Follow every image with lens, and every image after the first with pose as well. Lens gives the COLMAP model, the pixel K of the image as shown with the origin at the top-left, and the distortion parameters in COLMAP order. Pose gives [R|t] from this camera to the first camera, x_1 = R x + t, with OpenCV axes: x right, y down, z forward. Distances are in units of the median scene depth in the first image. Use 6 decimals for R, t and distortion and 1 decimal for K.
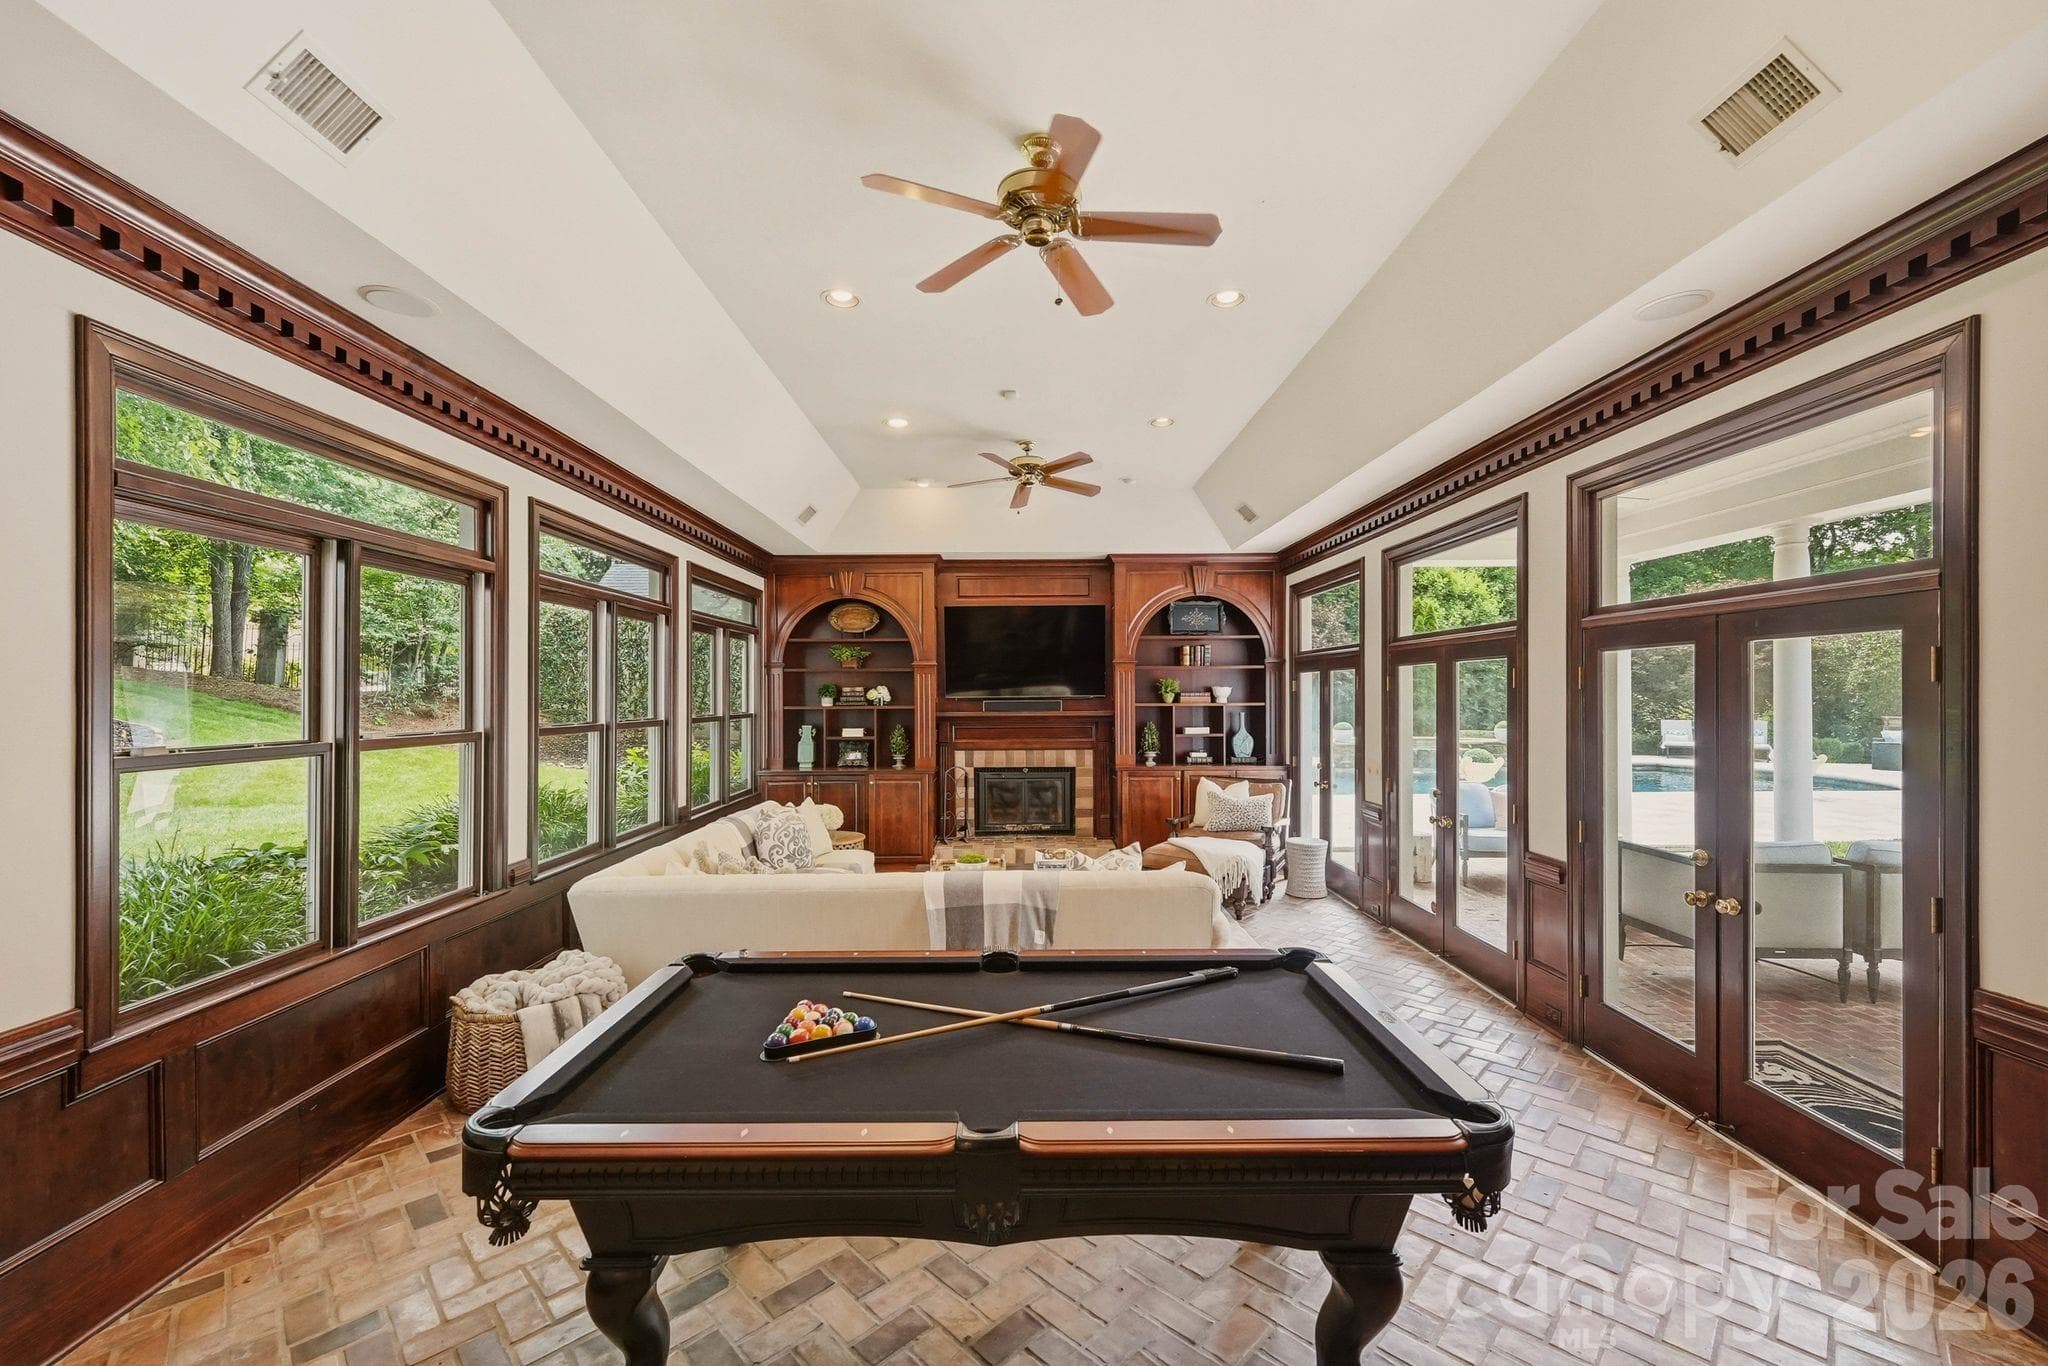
lens RADIAL K [[879.8, 0, 1019.1], [0, 879.8, 688.6], [0, 0, 1]] dist [0.002902, 0.000651]
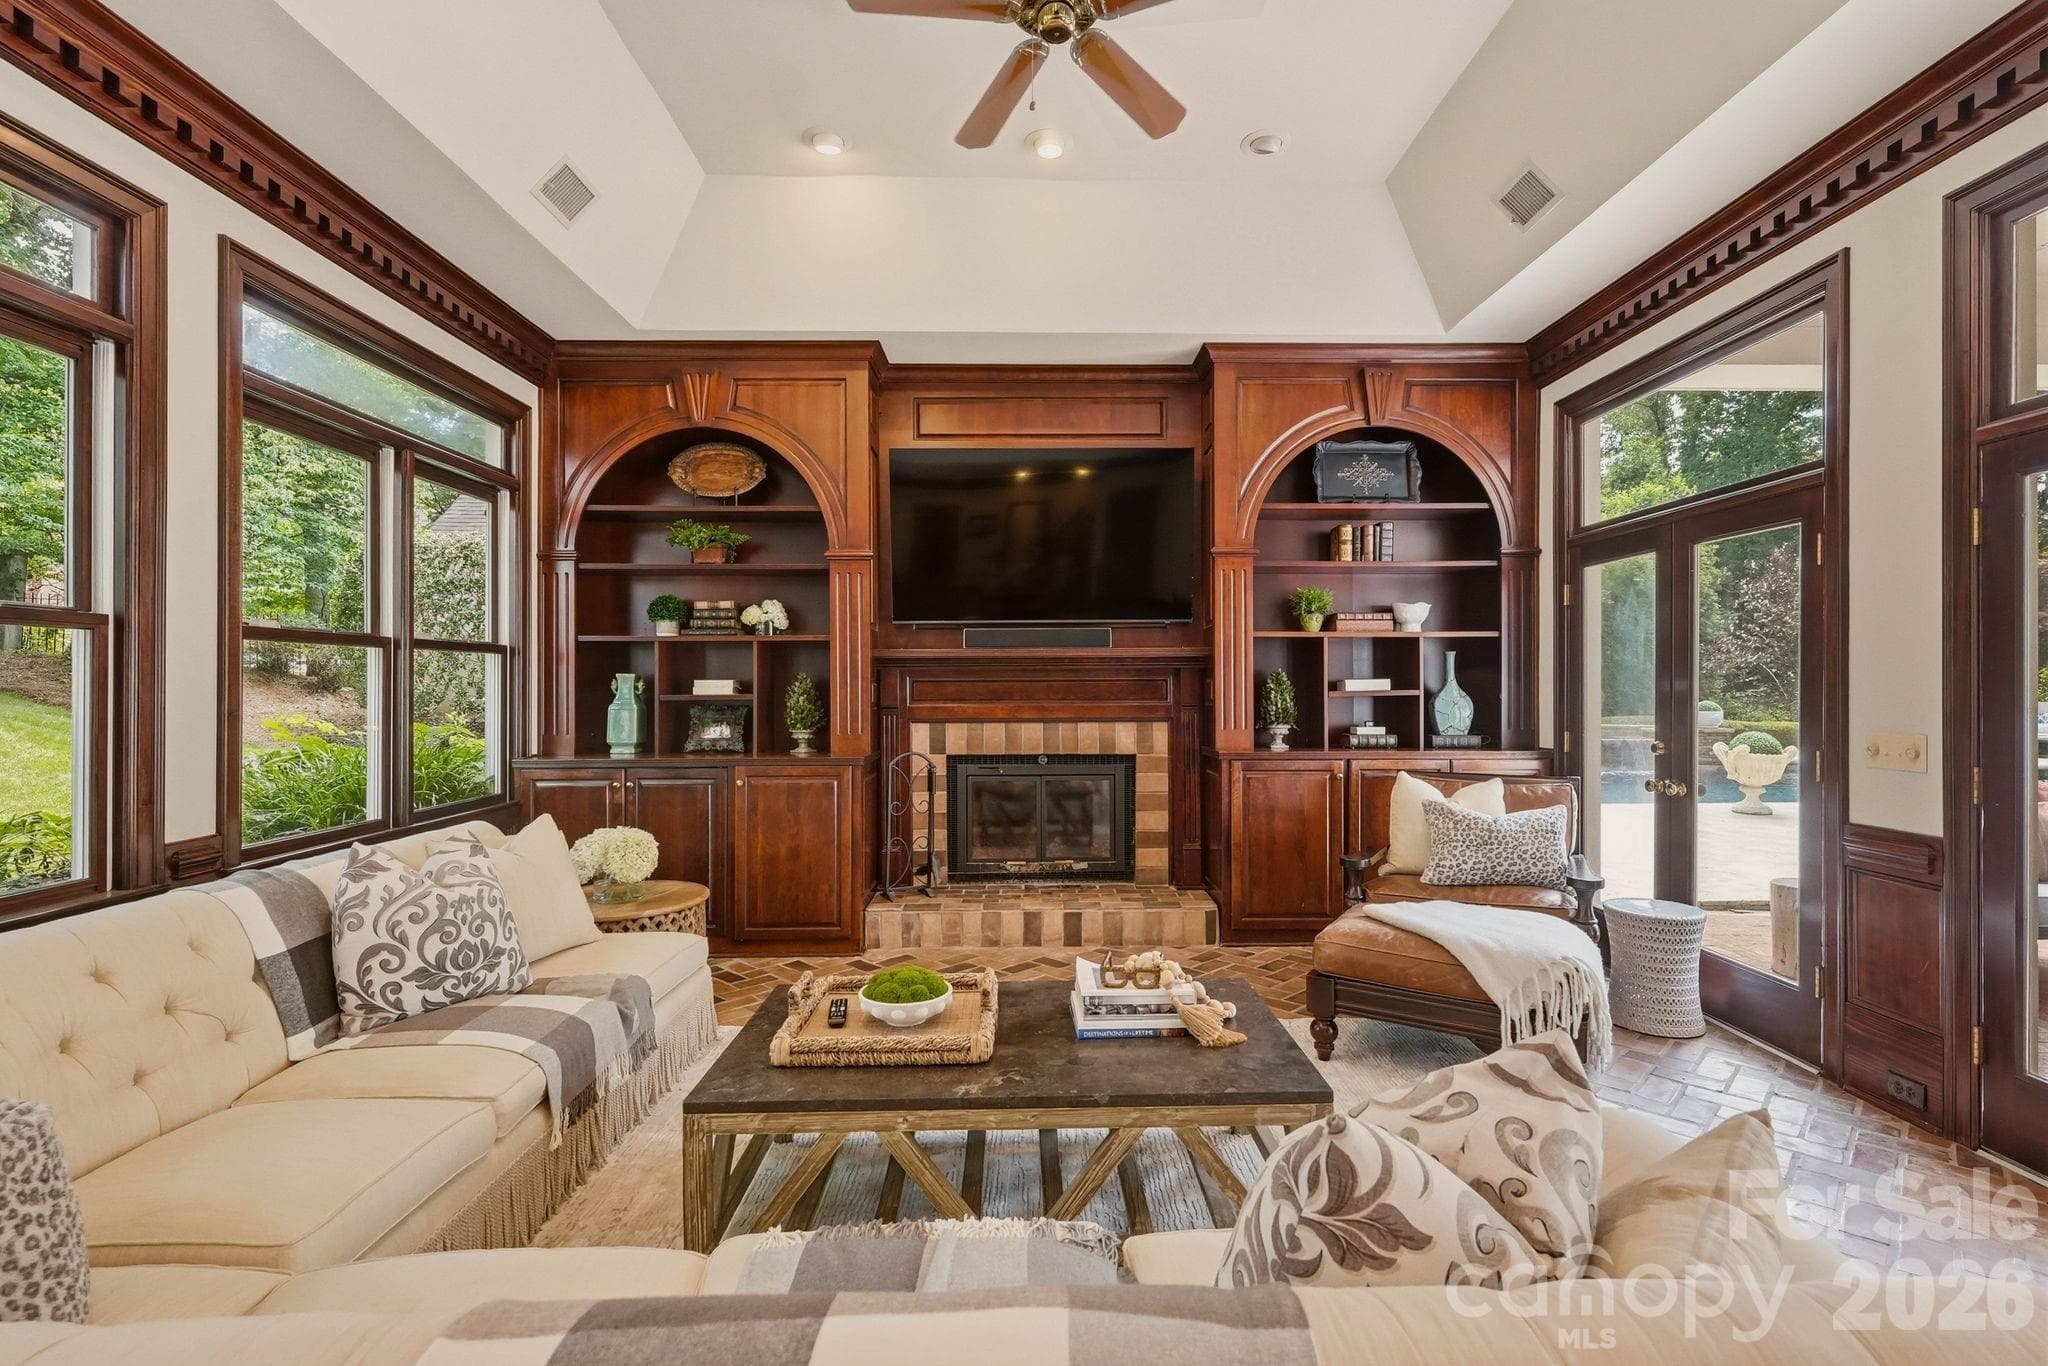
lens RADIAL K [[1011.3, 0, 1033.7], [0, 1011.3, 679.4], [0, 0, 1]] dist [0.002030, -0.000219]
pose [[0.999982, 0.001581, 0.005837, -0.001791], [-0.001581, 0.999999, 0.000025, 0.045140], [-0.005837, -0.000034, 0.999983, 0.396345]]
